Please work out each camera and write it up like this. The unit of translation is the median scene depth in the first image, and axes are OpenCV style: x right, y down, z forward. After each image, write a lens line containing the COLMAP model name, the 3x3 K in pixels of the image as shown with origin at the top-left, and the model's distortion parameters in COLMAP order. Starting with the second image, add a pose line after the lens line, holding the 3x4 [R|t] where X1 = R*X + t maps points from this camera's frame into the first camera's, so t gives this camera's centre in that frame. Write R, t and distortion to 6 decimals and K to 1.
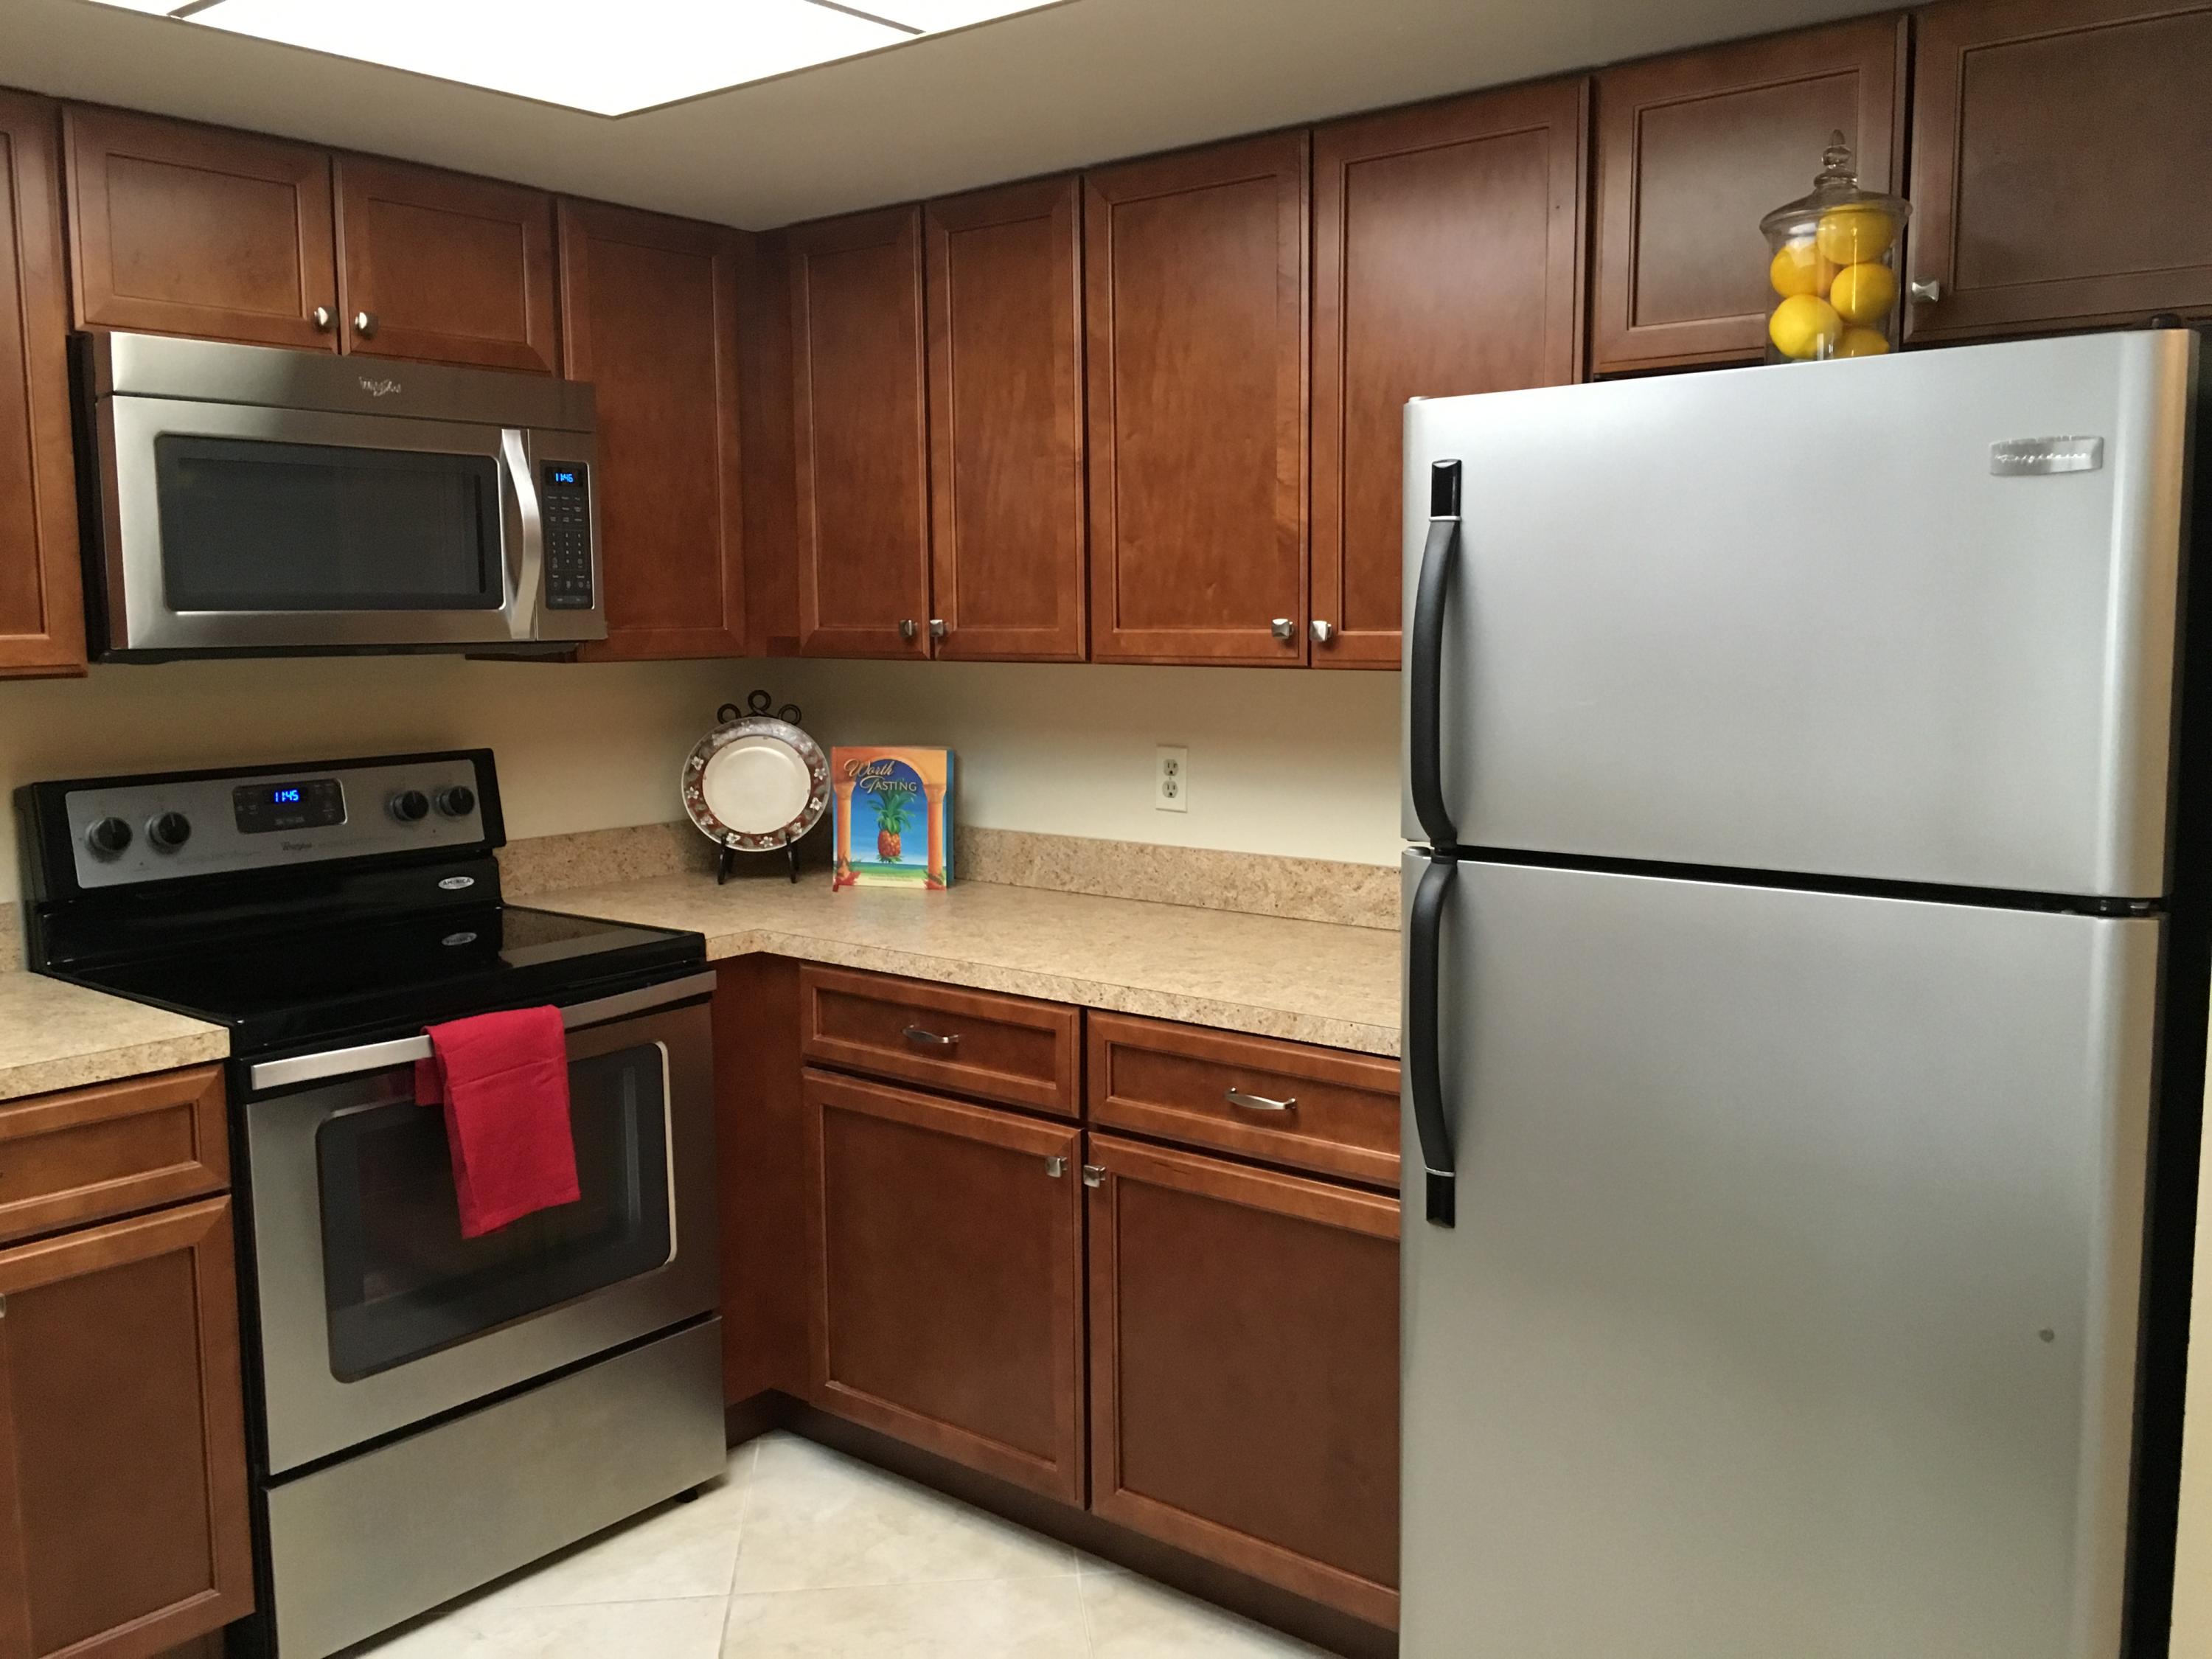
lens RADIAL K [[1877.6, 0, 1101.1], [0, 1877.6, 825.7], [0, 0, 1]] dist [0.053667, -0.058247]
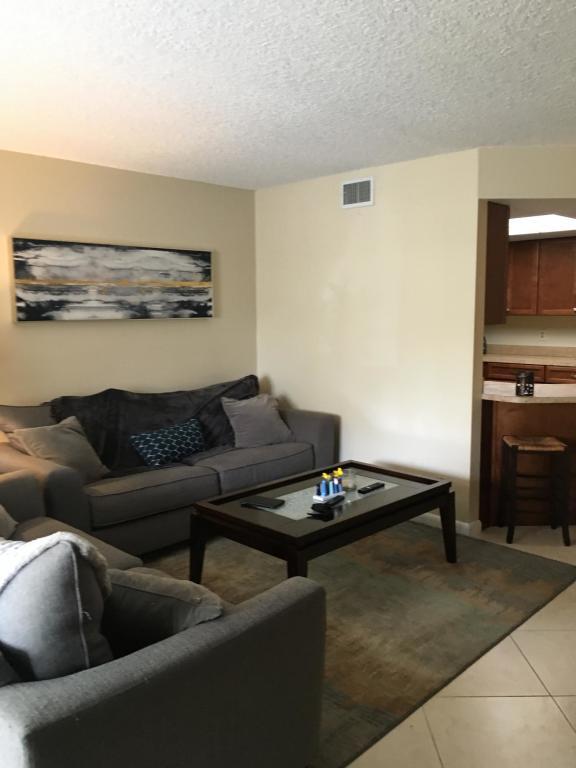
lens RADIAL K [[651.9, 0, 286.9], [0, 651.9, 386.8], [0, 0, 1]] dist [0.053667, -0.058247]
pose [[0.995602, 0.012745, -0.092812, -0.674514], [-0.012352, 0.999912, 0.004806, 0.163890], [0.092865, -0.003639, 0.995672, -1.365953]]
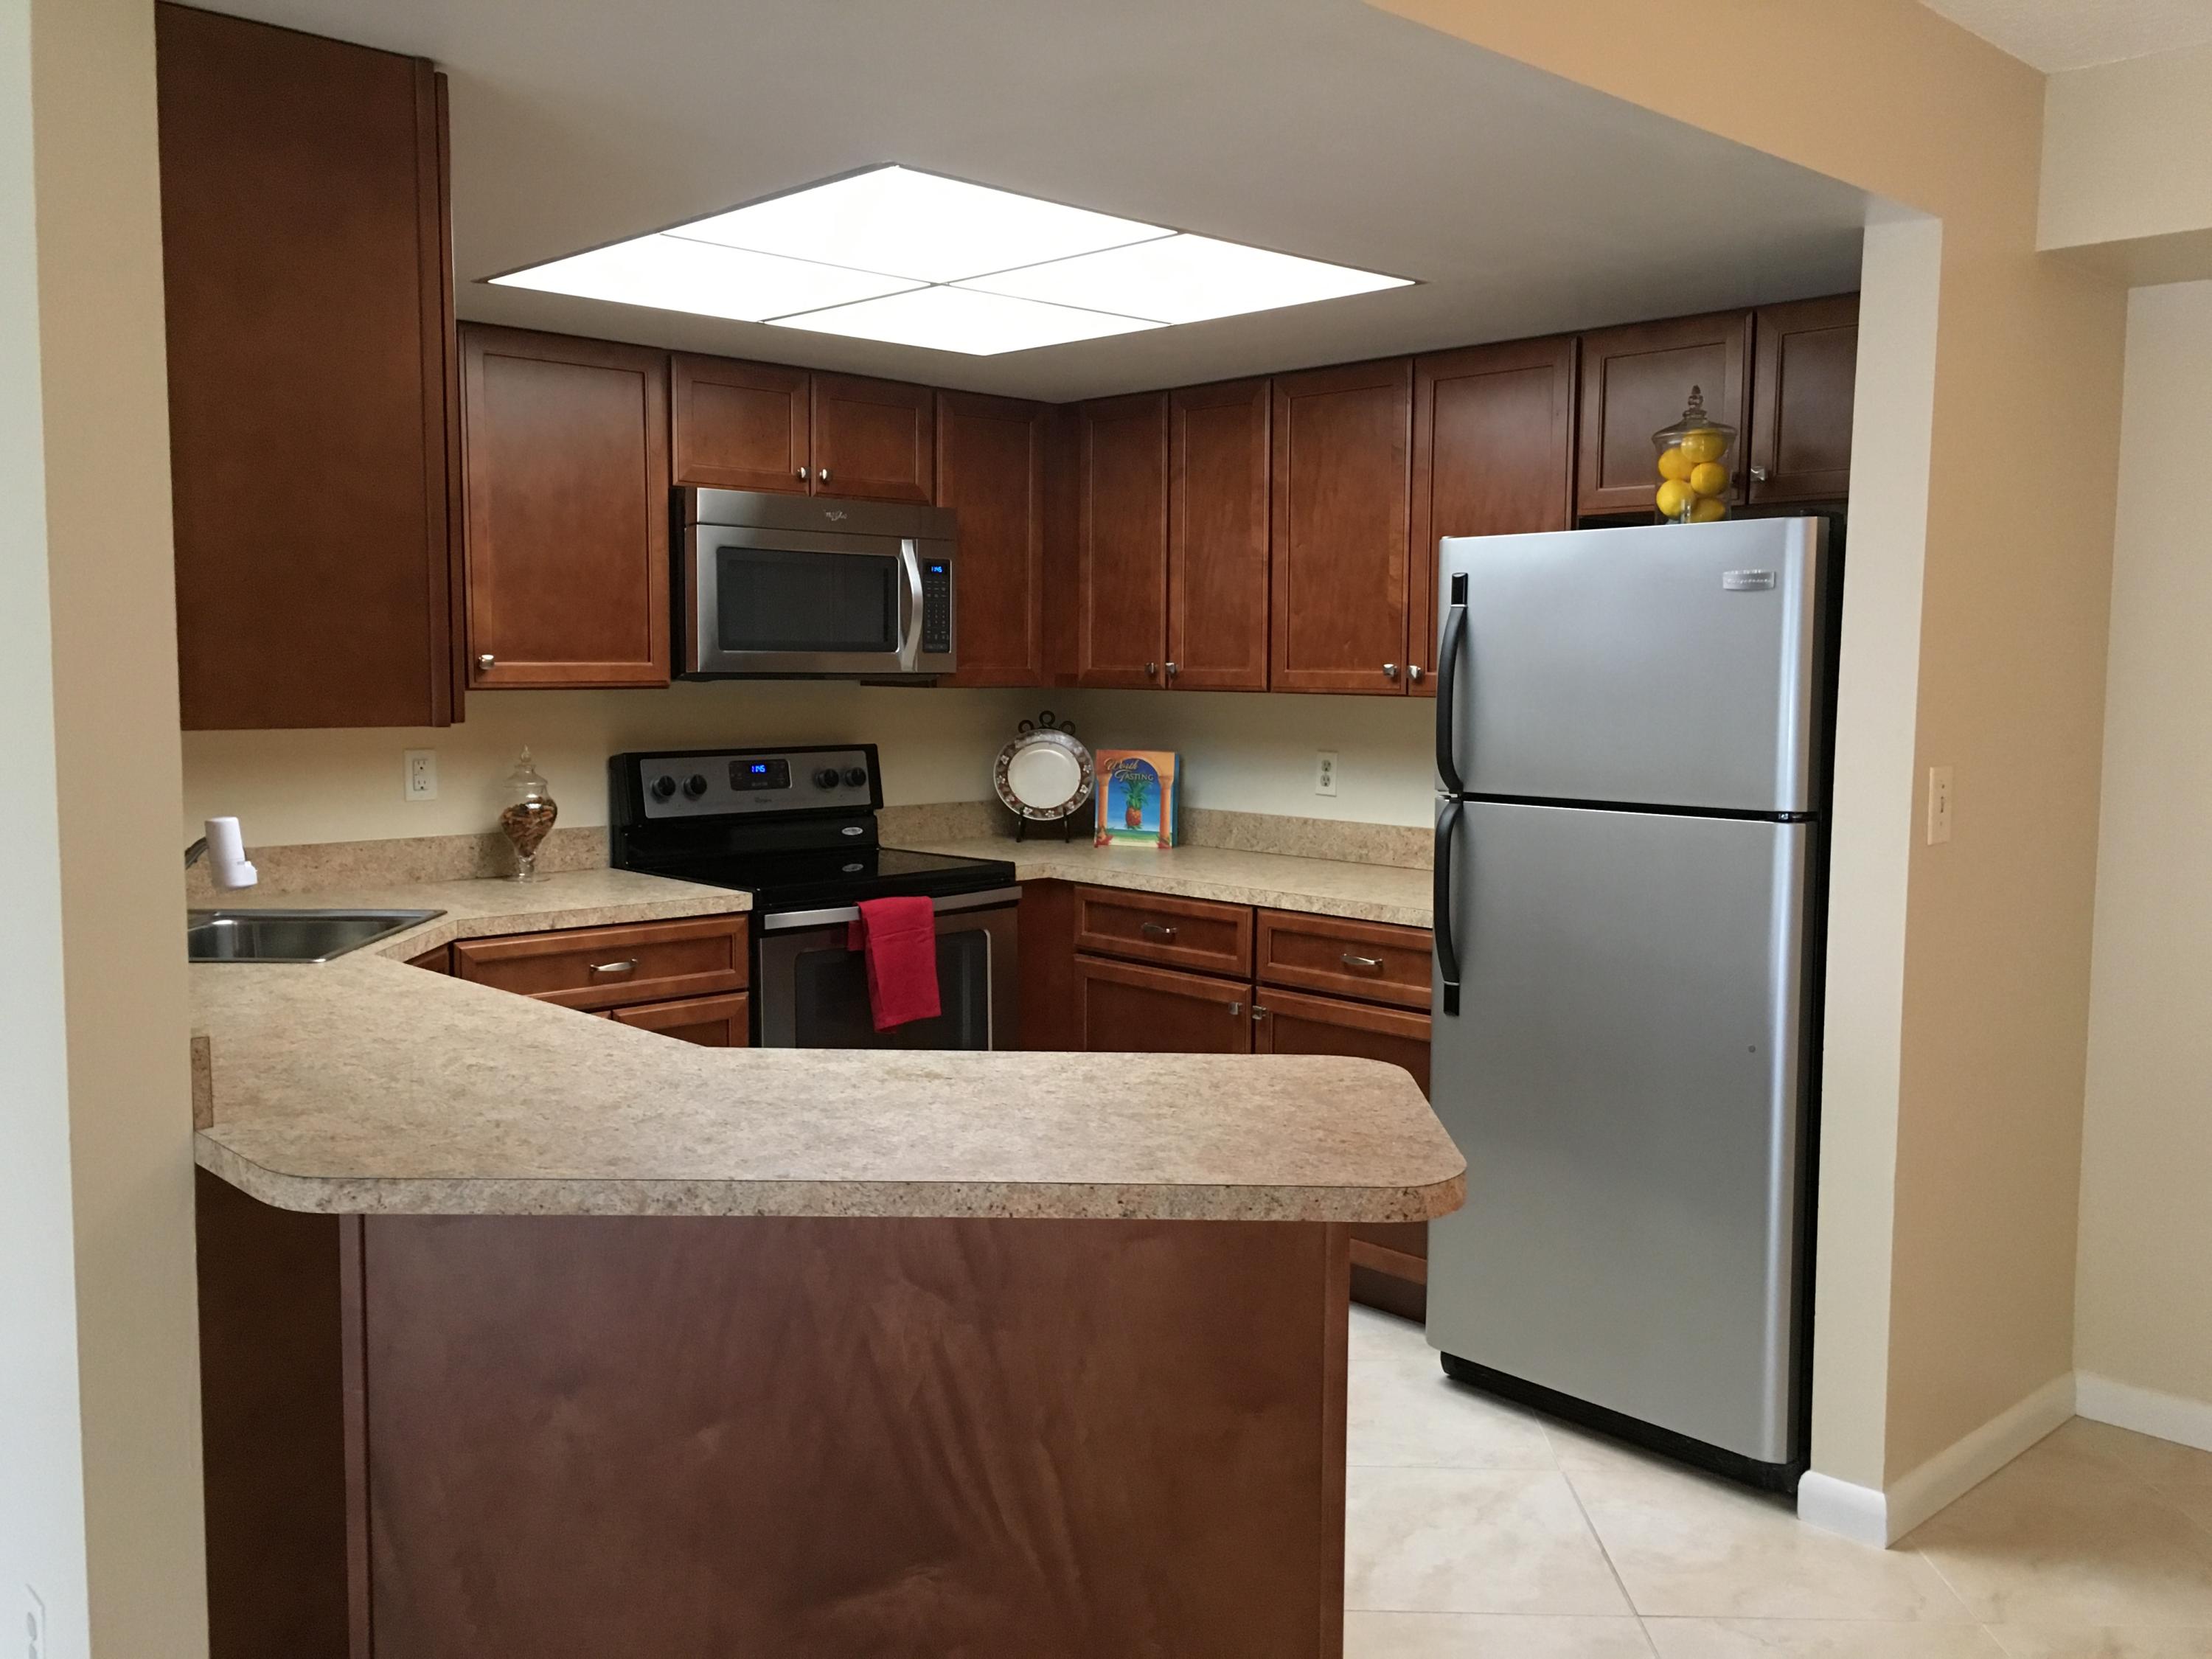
lens RADIAL K [[1877.6, 0, 1098.0], [0, 1877.6, 833.8], [0, 0, 1]] dist [0.053667, -0.058247]
pose [[0.991810, 0.026074, -0.125030, 0.052128], [-0.029179, 0.999308, -0.023064, 0.070745], [0.124342, 0.026523, 0.991885, -0.552275]]
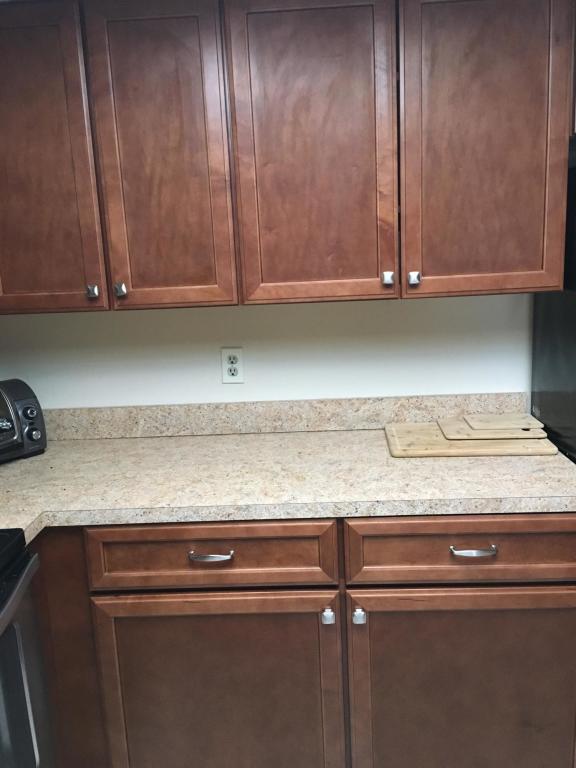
lens RADIAL K [[651.9, 0, 284.7], [0, 651.9, 380.5], [0, 0, 1]] dist [0.053667, -0.058247]
pose [[0.797849, -0.143001, 0.585652, -0.337802], [0.109901, 0.989682, 0.091933, -0.072957], [-0.592755, -0.008985, 0.805333, 0.538175]]
